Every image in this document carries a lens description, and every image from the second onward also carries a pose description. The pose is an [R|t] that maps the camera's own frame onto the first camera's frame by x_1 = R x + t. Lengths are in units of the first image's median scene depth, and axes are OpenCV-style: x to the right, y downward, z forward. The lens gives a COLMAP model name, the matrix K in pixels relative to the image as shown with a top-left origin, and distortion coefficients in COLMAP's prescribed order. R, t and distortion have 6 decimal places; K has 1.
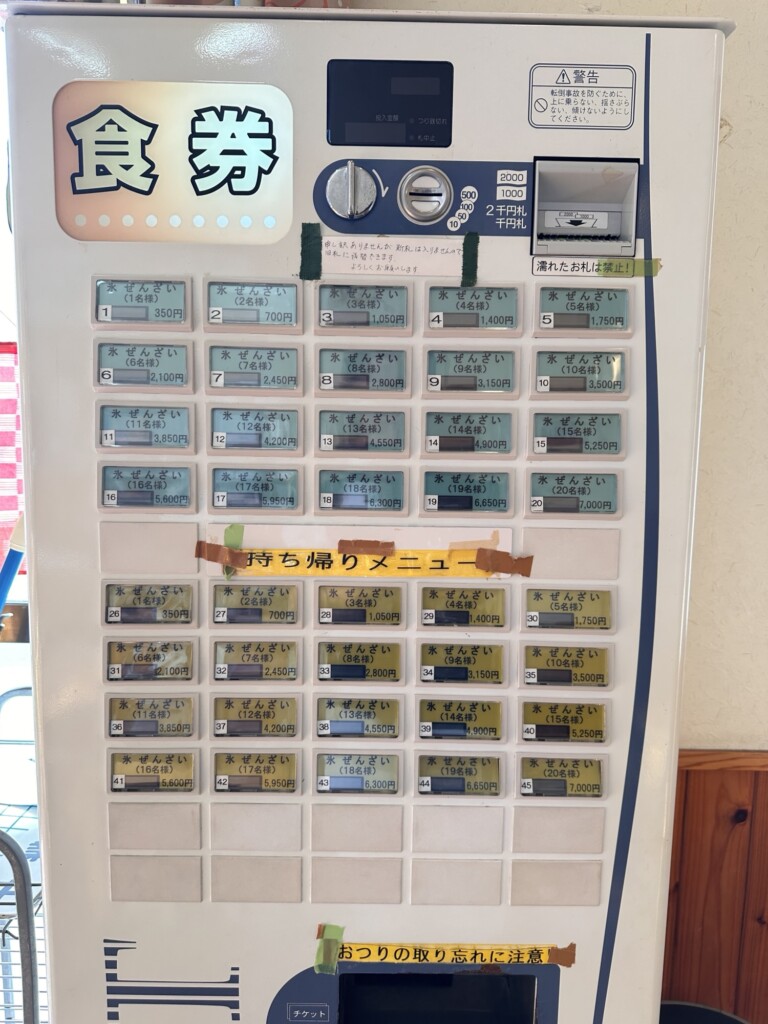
lens RADIAL K [[716.4, 0, 383.4], [0, 716.4, 510.1], [0, 0, 1]] dist [0.010086, -0.000896]
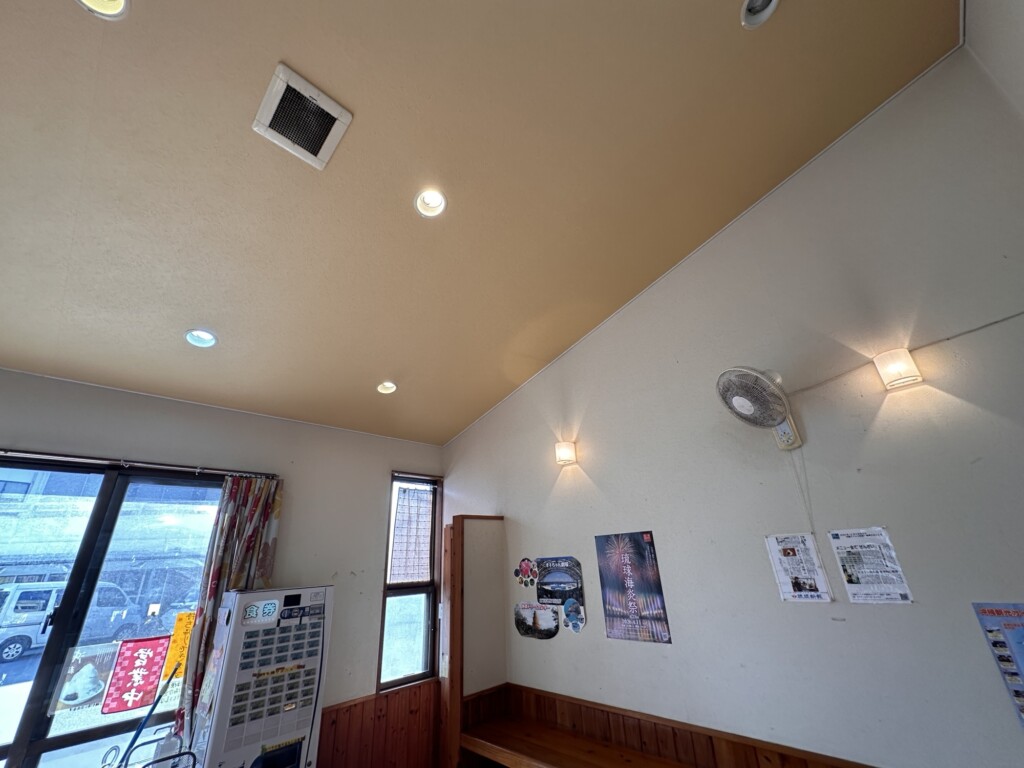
lens RADIAL K [[410.3, 0, 512.2], [0, 410.3, 381.0], [0, 0, 1]] dist [0.000710, 0.000043]
pose [[0.701337, 0.235248, 0.672892, -1.824701], [0.149678, 0.874329, -0.461677, -0.218560], [-0.696938, 0.424509, 0.577988, -4.148742]]
